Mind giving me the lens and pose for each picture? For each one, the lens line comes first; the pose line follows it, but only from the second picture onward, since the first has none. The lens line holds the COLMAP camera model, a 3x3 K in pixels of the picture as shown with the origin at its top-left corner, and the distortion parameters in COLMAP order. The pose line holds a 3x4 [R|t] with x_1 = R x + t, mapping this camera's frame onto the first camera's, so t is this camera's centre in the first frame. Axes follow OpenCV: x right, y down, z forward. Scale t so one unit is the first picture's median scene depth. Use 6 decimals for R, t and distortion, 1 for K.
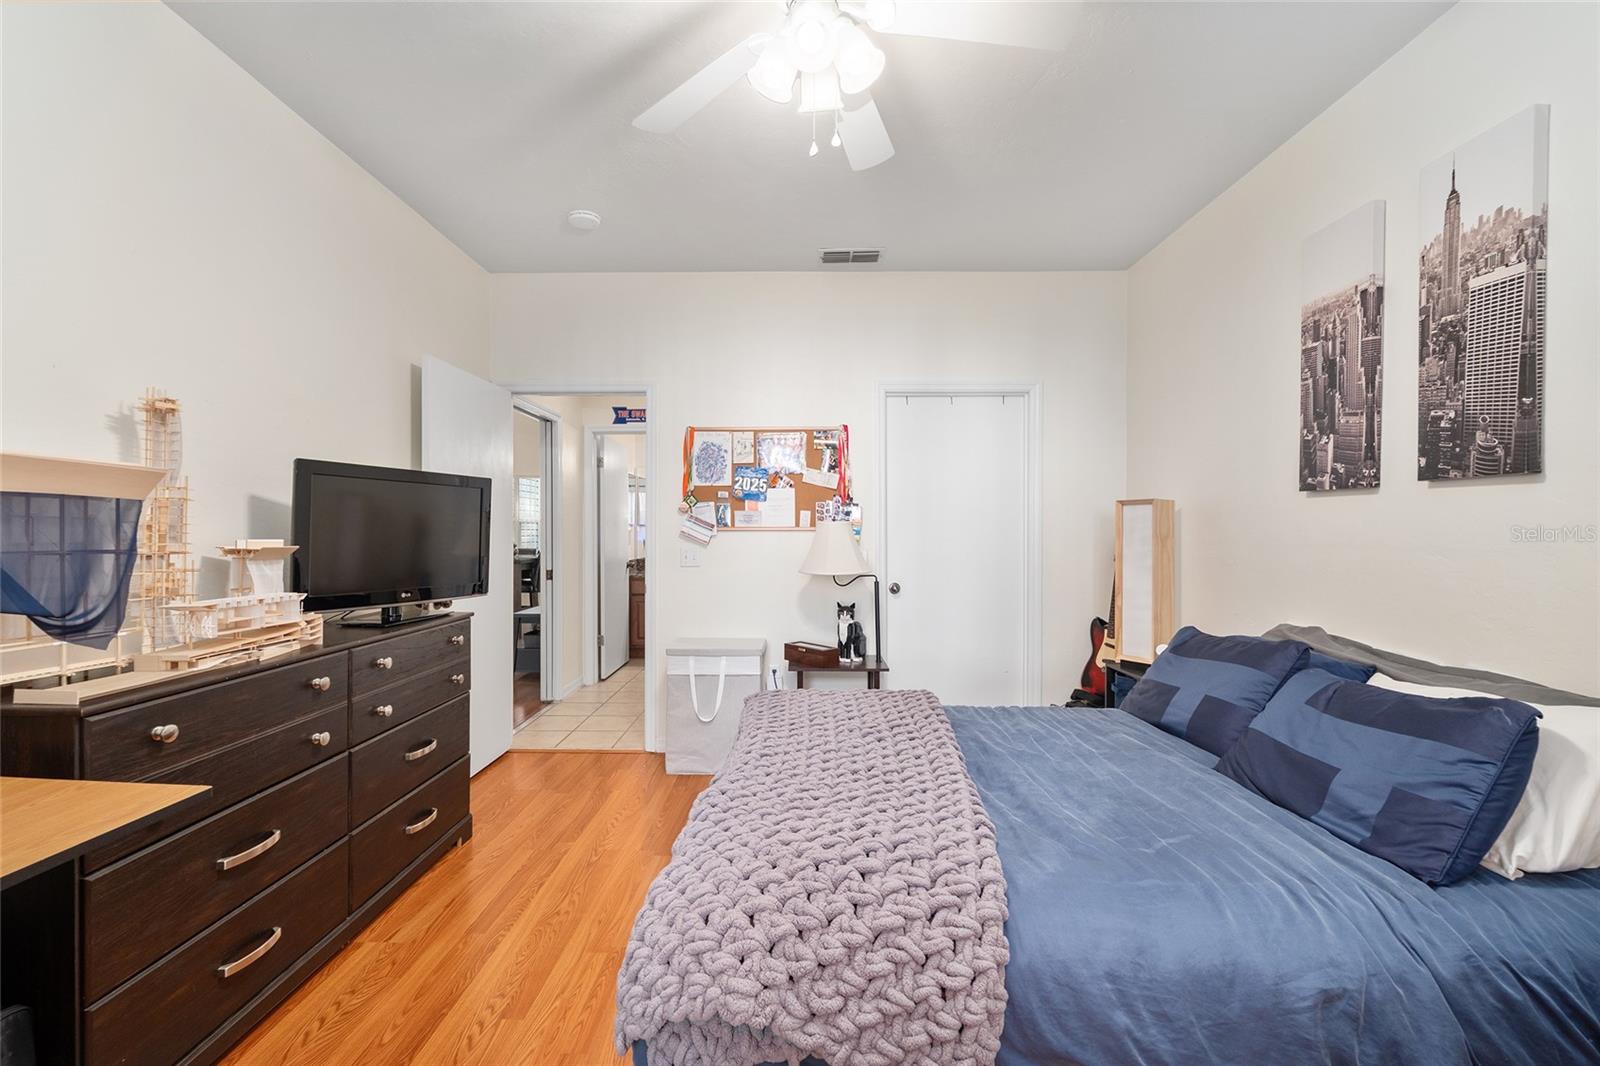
lens RADIAL K [[665.2, 0, 795.1], [0, 665.2, 537.6], [0, 0, 1]] dist [-0.010516, 0.000169]
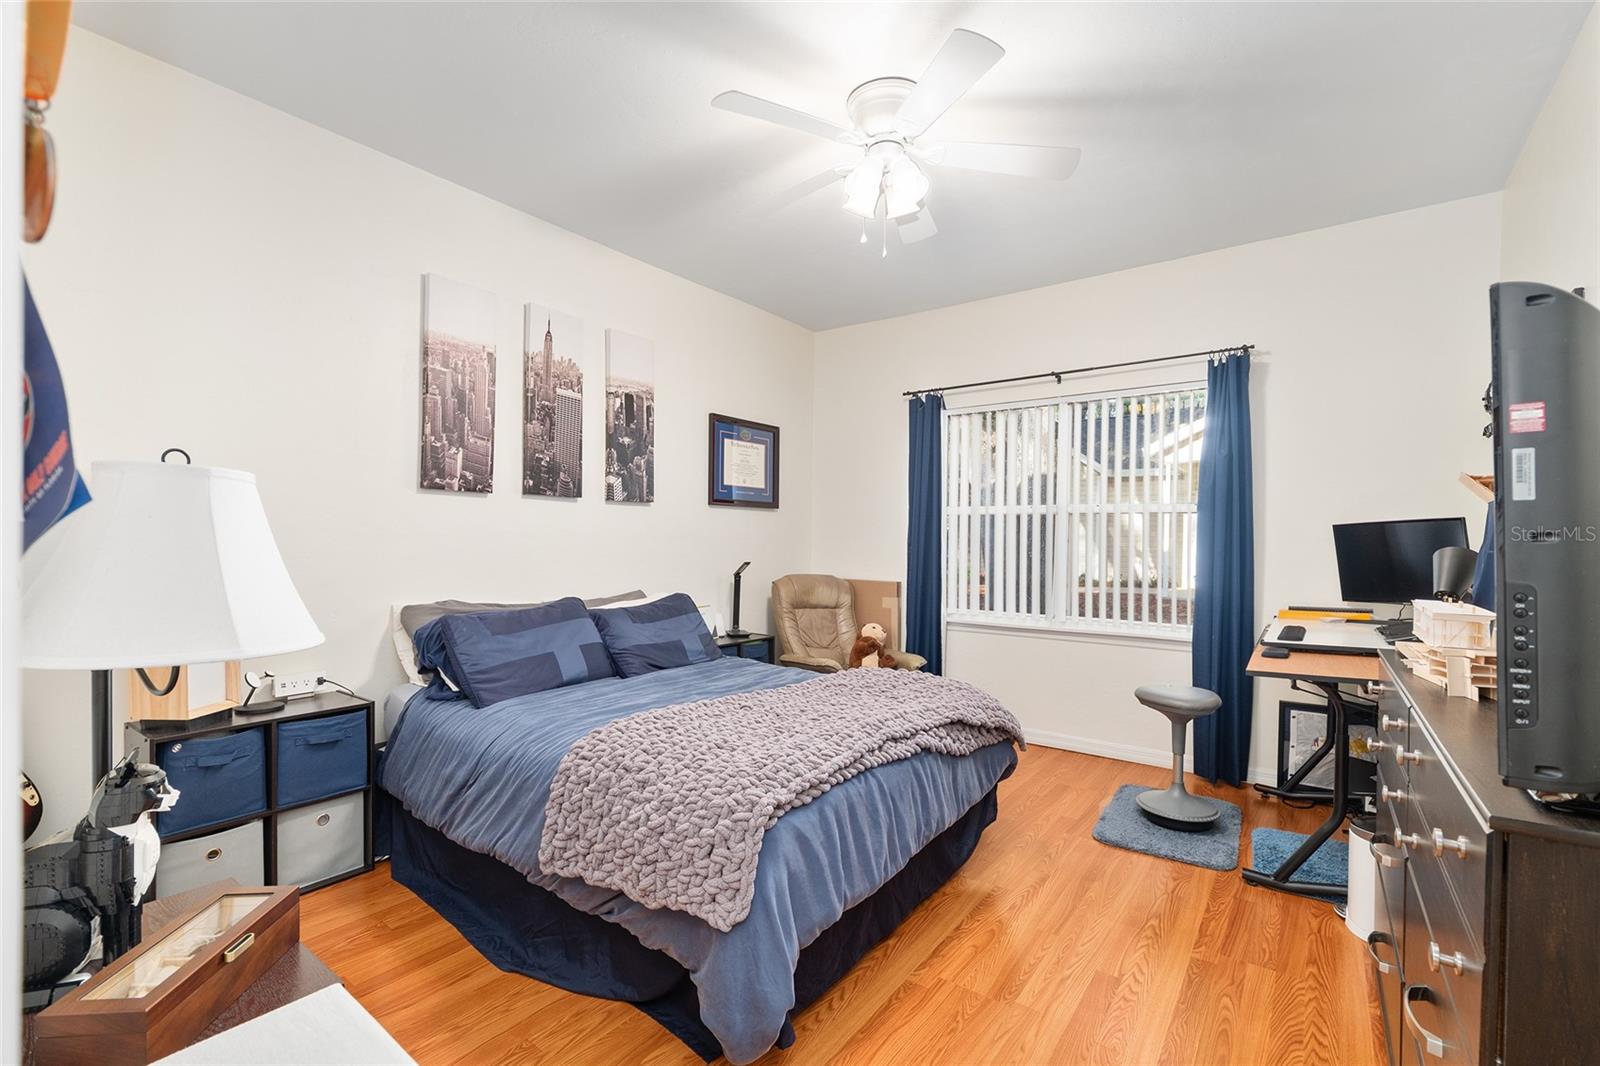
lens RADIAL K [[702.7, 0, 802.2], [0, 702.7, 529.8], [0, 0, 1]] dist [-0.004140, 0.000103]
pose [[-0.814242, -0.006607, 0.580488, -0.530752], [-0.009138, 0.999957, -0.001437, -0.001299], [-0.580453, -0.006475, -0.814268, 1.757099]]
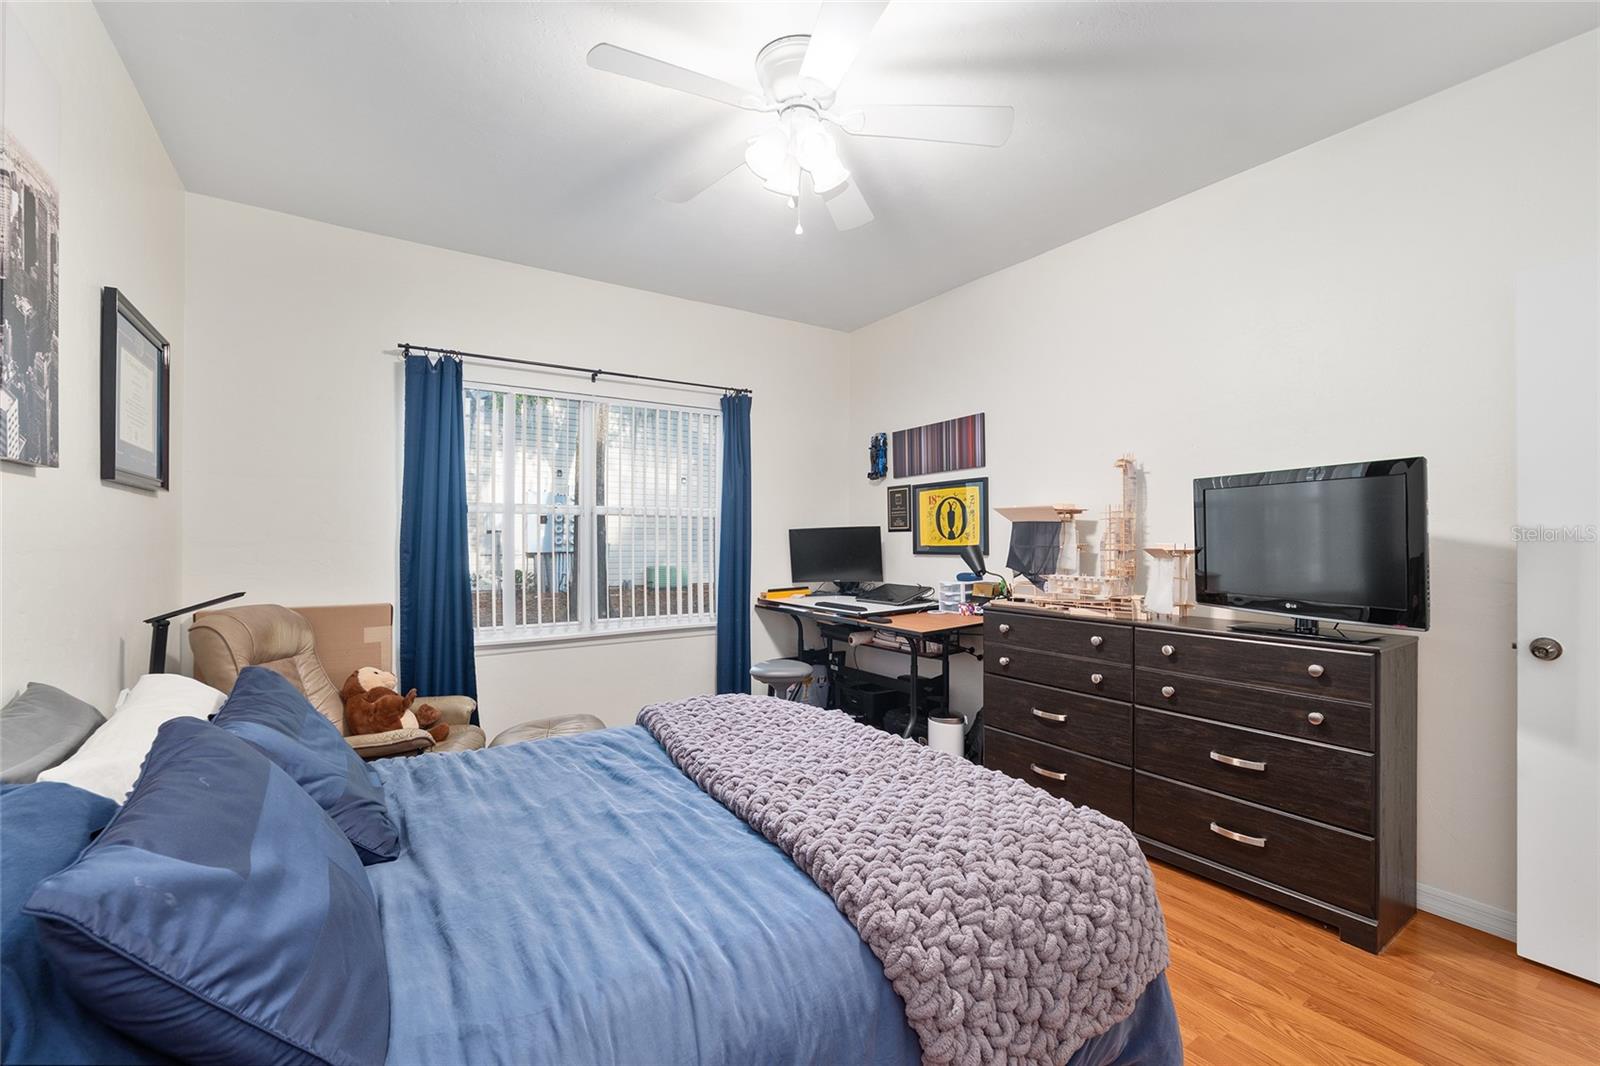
lens RADIAL K [[661.6, 0, 793.3], [0, 661.6, 513.8], [0, 0, 1]] dist [-0.012477, 0.000229]
pose [[-0.821154, -0.026252, -0.570103, 0.574608], [-0.009270, 0.999423, -0.032669, -0.005897], [0.570632, -0.021541, -0.820924, 1.534212]]
